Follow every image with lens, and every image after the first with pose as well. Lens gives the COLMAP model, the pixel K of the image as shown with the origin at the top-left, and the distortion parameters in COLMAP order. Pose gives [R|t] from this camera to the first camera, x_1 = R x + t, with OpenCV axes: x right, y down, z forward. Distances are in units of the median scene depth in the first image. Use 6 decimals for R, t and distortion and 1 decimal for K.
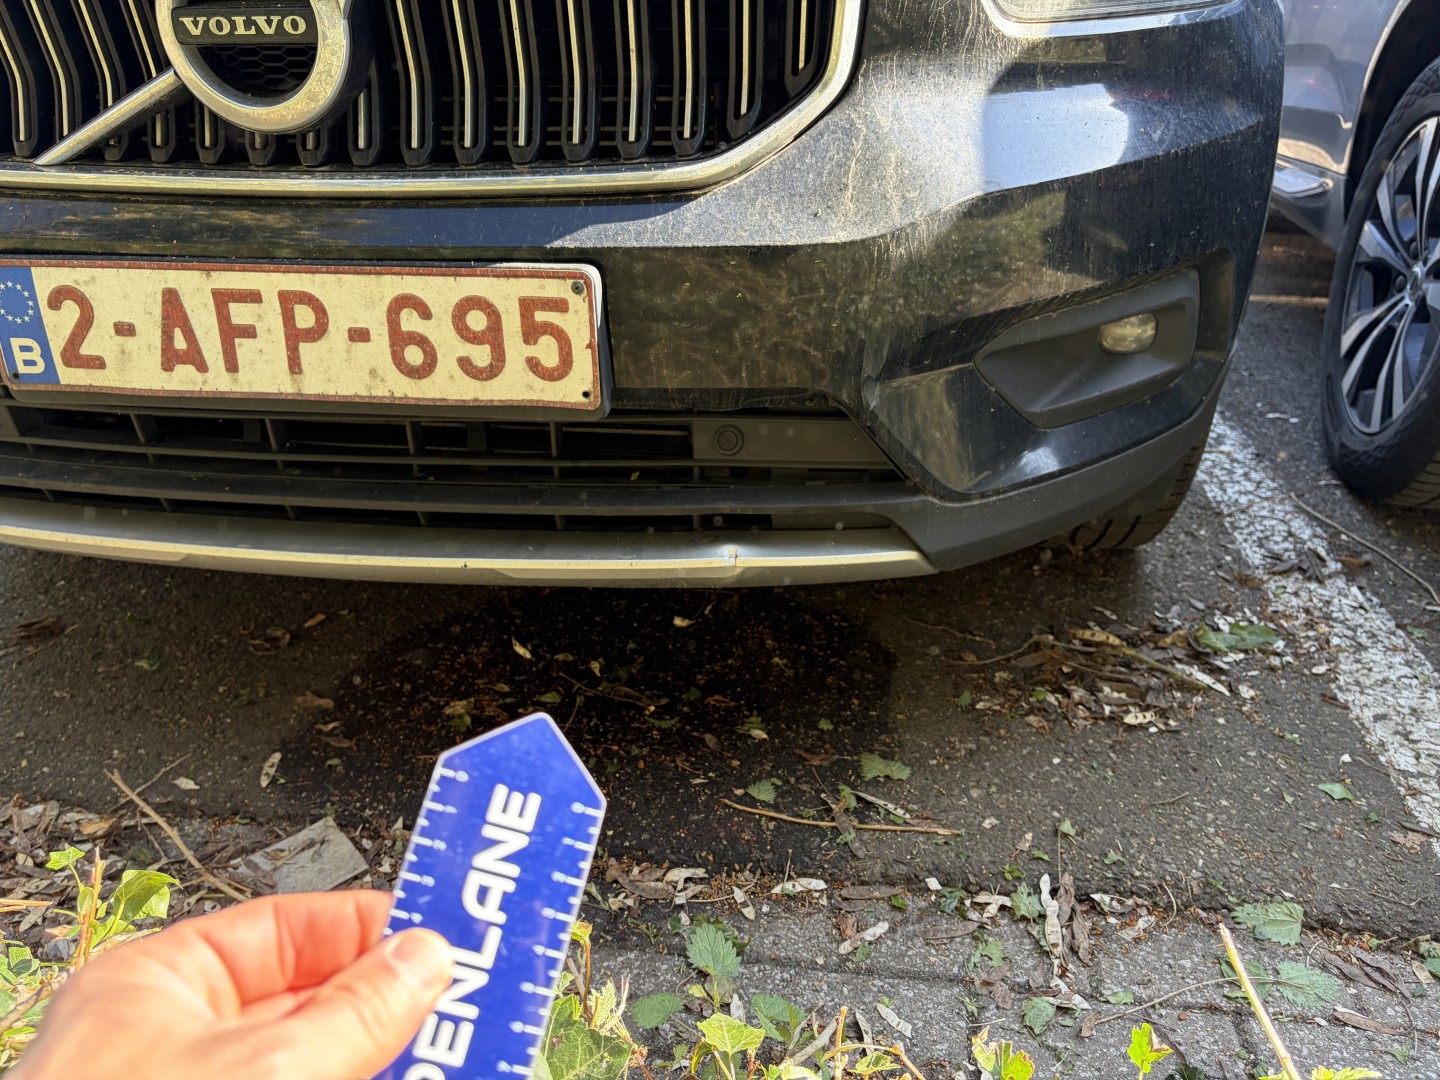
lens RADIAL K [[1112.8, 0, 719.3], [0, 1112.8, 546.3], [0, 0, 1]] dist [0.037650, -0.059822]
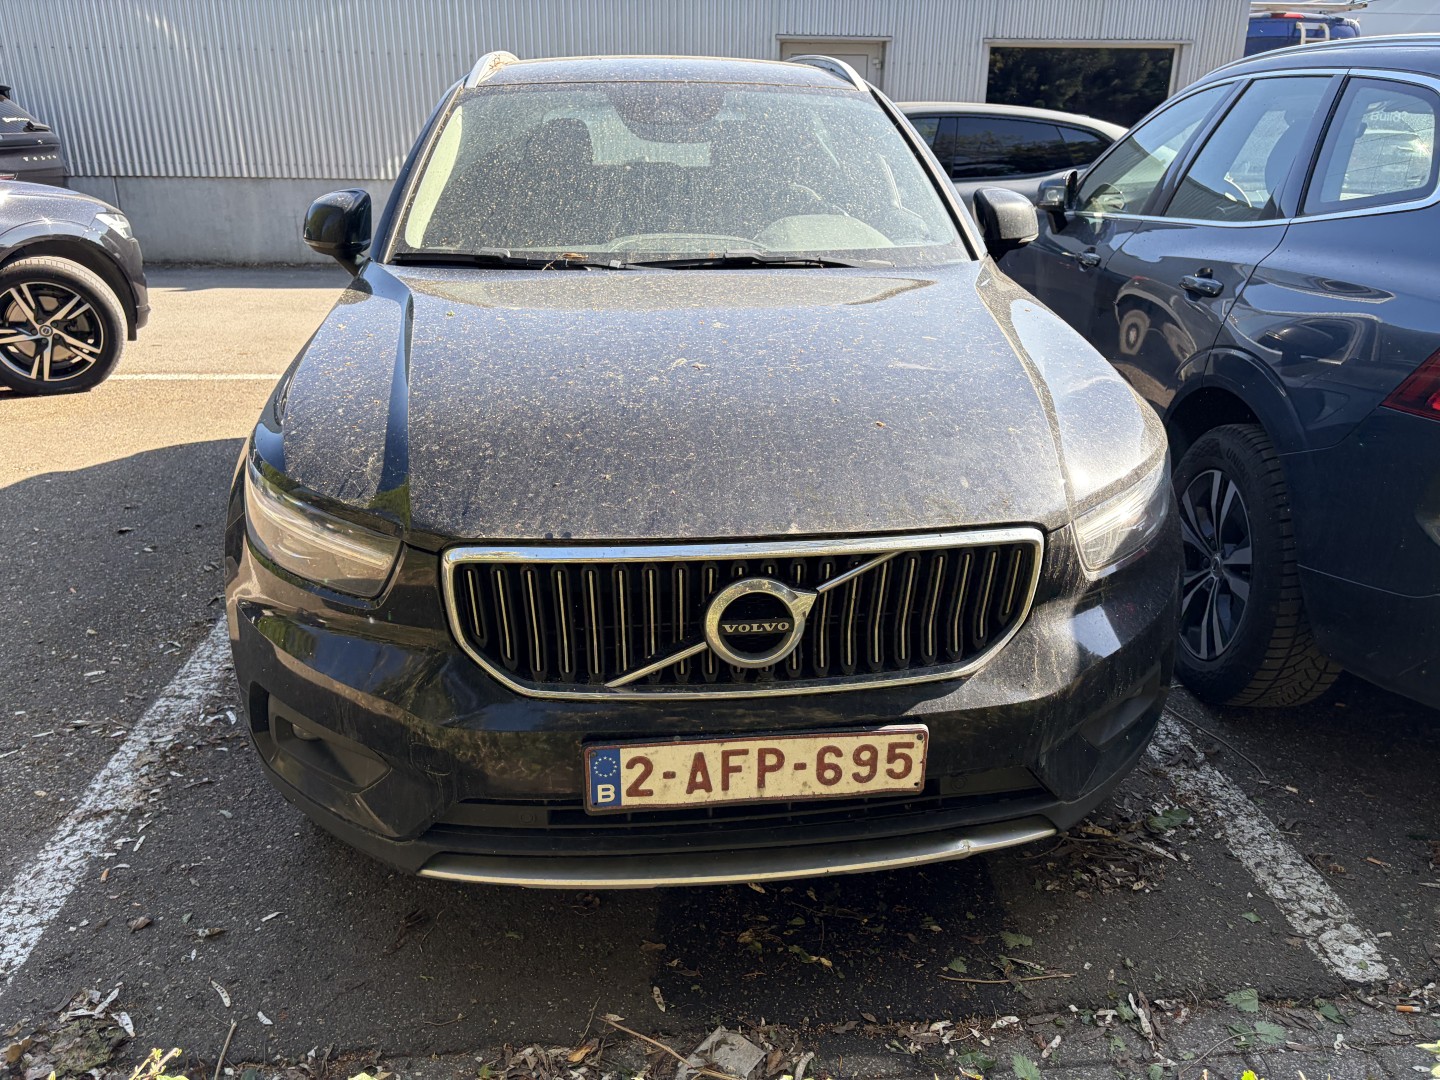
lens RADIAL K [[1107.8, 0, 716.3], [0, 1107.8, 539.5], [0, 0, 1]] dist [0.076421, -0.101738]
pose [[0.972724, -0.075871, 0.219209, -0.769734], [0.089589, 0.994551, -0.053316, -0.441215], [-0.213969, 0.071500, 0.974220, -0.759009]]
